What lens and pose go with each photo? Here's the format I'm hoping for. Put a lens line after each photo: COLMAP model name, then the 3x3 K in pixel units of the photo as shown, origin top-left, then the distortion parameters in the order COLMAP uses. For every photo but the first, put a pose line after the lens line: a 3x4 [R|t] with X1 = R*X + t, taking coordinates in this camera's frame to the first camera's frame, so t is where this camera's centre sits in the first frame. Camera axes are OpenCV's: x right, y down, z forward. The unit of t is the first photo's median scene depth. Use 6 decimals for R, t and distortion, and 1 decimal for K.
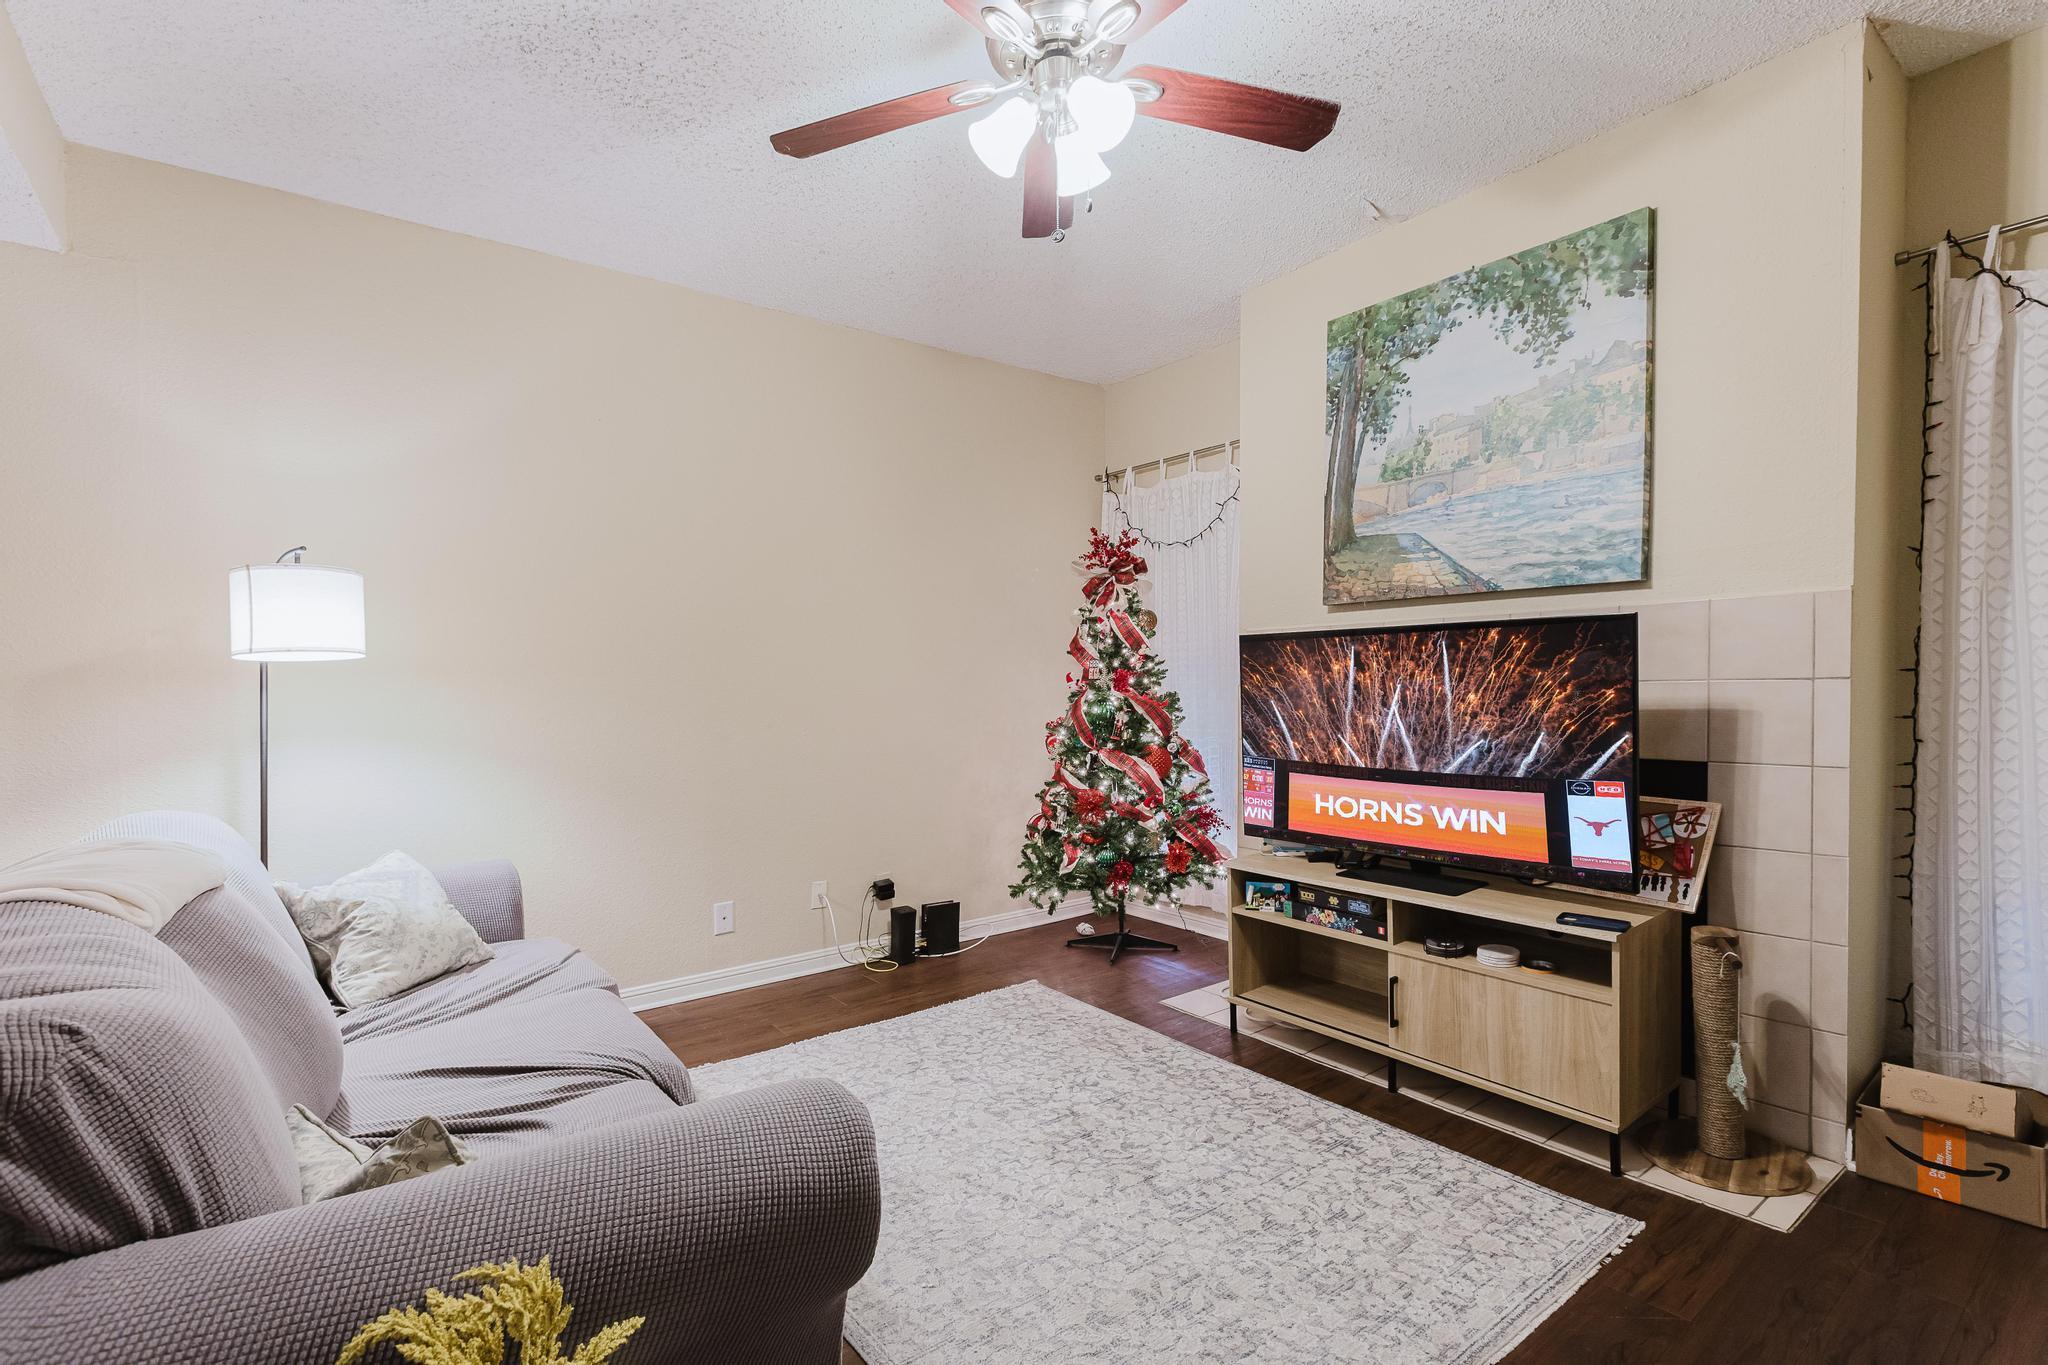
lens RADIAL K [[929.3, 0, 1024.8], [0, 929.3, 703.9], [0, 0, 1]] dist [0.003554, 0.000197]
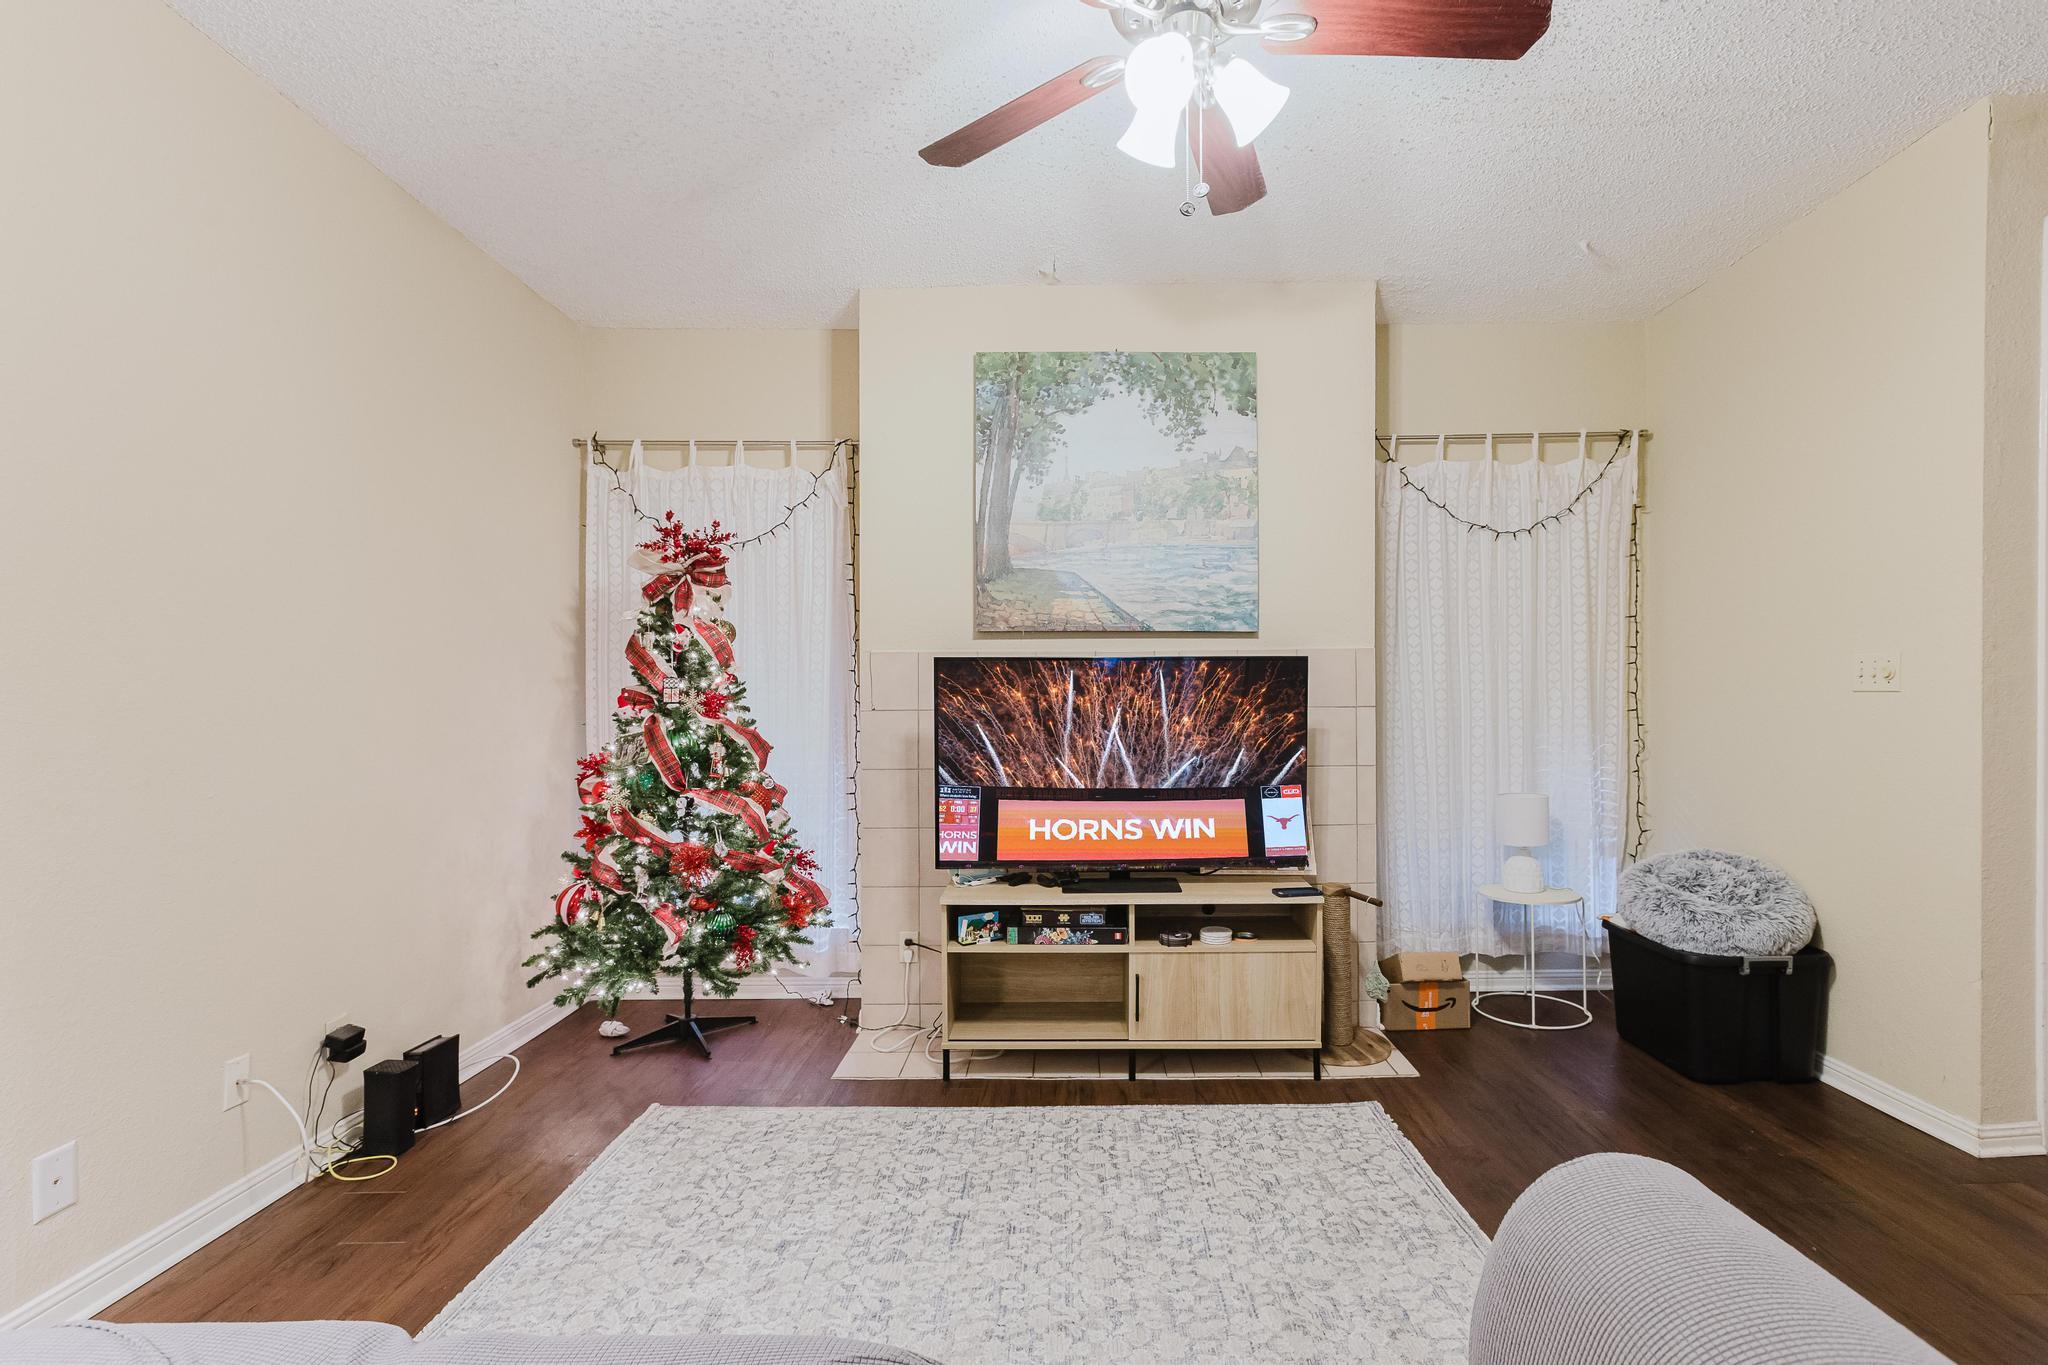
lens RADIAL K [[950.4, 0, 1019.6], [0, 950.4, 724.8], [0, 0, 1]] dist [-0.005128, 0.005530]
pose [[0.611812, -0.001815, 0.791001, -0.535585], [0.014625, 0.999852, -0.009018, 0.005644], [-0.790868, 0.017085, 0.611749, 0.387954]]
